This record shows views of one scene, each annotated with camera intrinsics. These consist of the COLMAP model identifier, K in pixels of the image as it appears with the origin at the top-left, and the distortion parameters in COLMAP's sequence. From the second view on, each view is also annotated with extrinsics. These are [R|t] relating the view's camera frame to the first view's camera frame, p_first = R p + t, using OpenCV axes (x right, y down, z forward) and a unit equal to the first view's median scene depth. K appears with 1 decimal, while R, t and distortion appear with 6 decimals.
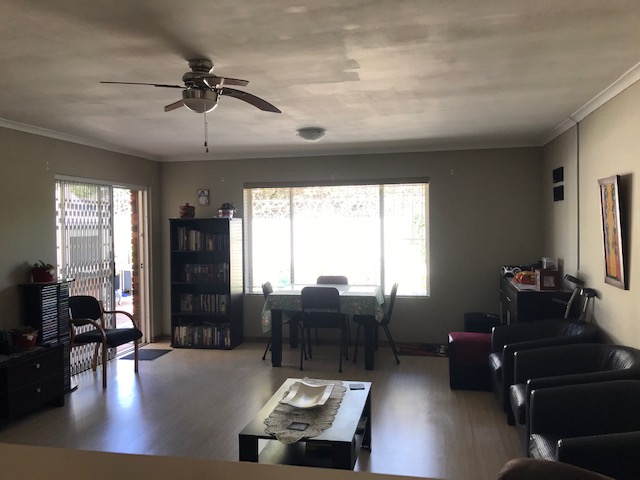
lens RADIAL K [[525.4, 0, 322.8], [0, 525.4, 236.2], [0, 0, 1]] dist [0.075084, -0.108820]
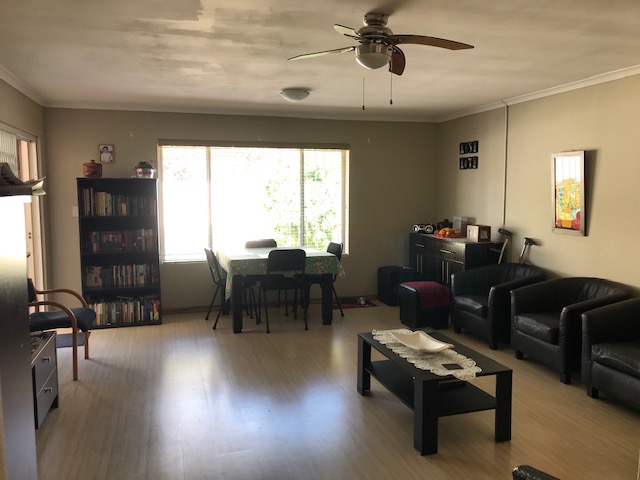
lens RADIAL K [[525.4, 0, 322.8], [0, 525.4, 236.2], [0, 0, 1]] dist [0.075084, -0.108820]
pose [[0.879768, -0.034211, 0.474171, -0.348023], [0.003035, 0.997791, 0.066358, 0.004432], [-0.475394, -0.056940, 0.877929, 0.072769]]
